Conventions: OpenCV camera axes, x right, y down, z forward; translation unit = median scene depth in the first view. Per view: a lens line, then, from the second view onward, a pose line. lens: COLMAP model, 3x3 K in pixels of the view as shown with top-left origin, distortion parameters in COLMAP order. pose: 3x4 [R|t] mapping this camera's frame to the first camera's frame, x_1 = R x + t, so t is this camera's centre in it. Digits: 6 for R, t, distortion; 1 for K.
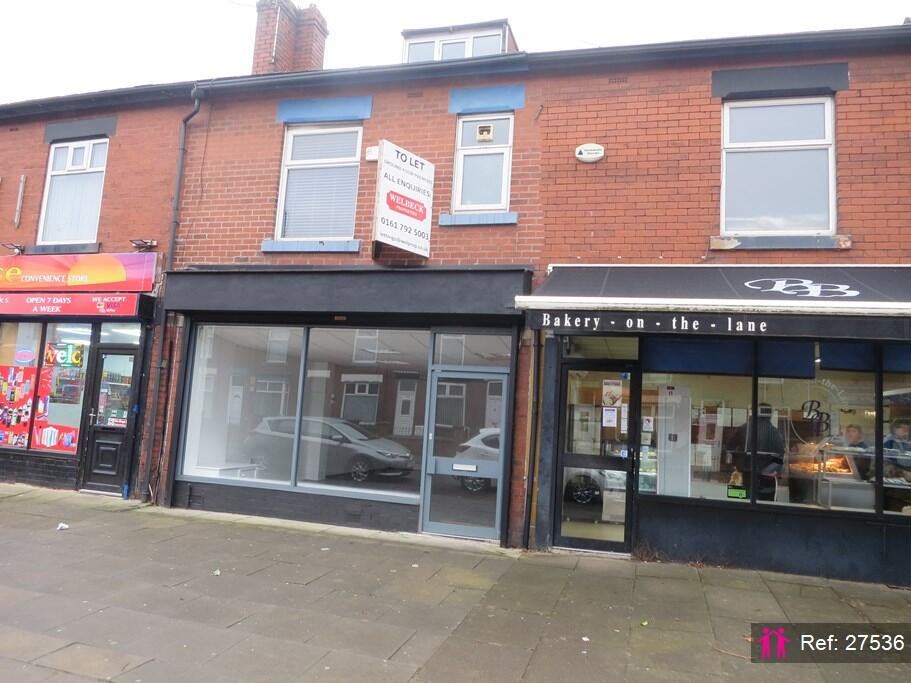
lens RADIAL K [[659.7, 0, 455.5], [0, 659.7, 341.5], [0, 0, 1]] dist [-0.033425, 0.003073]
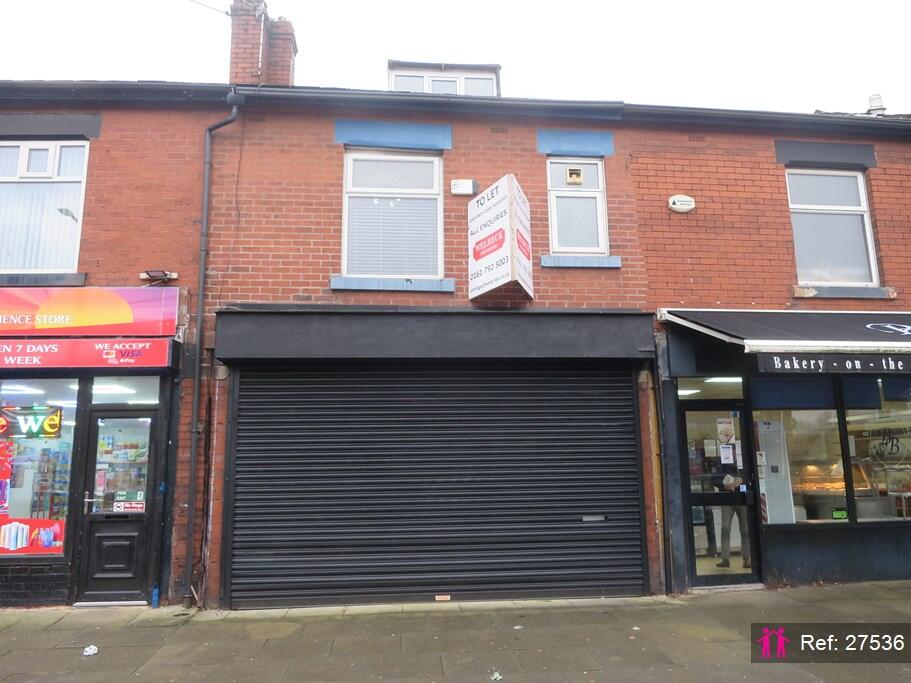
lens RADIAL K [[659.7, 0, 455.5], [0, 659.7, 341.5], [0, 0, 1]] dist [-0.033425, 0.003073]
pose [[0.931317, -0.006735, 0.364147, -0.488731], [0.029748, 0.997895, -0.057627, -0.015326], [-0.362992, 0.064501, 0.929557, 0.156227]]
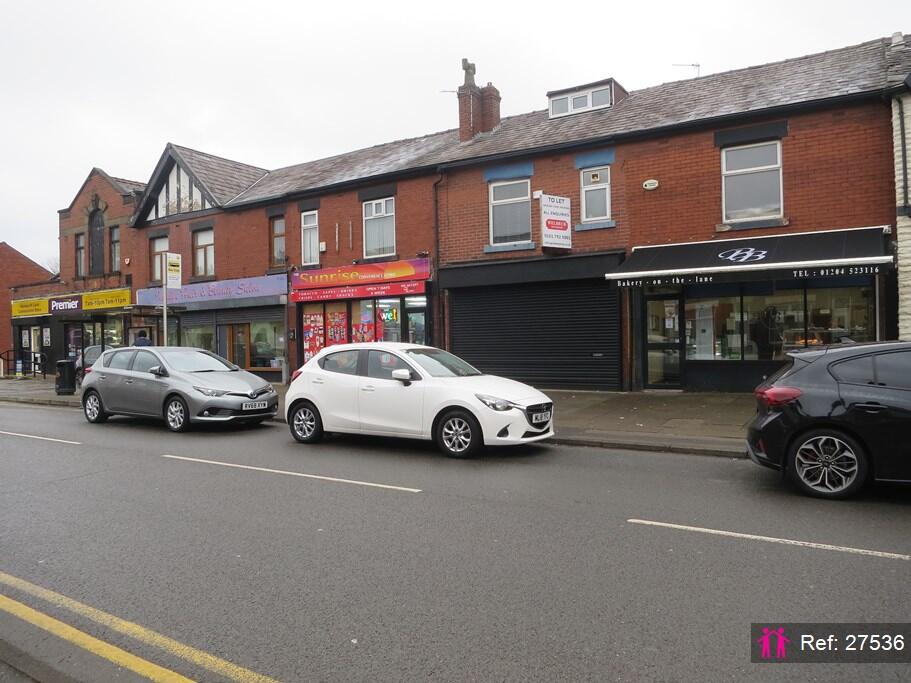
lens RADIAL K [[659.7, 0, 455.5], [0, 659.7, 341.5], [0, 0, 1]] dist [-0.033425, 0.003073]
pose [[0.956733, -0.078626, -0.280141, 0.151218], [0.109454, 0.989332, 0.096135, -0.080151], [0.269594, -0.122638, 0.955133, -0.944468]]
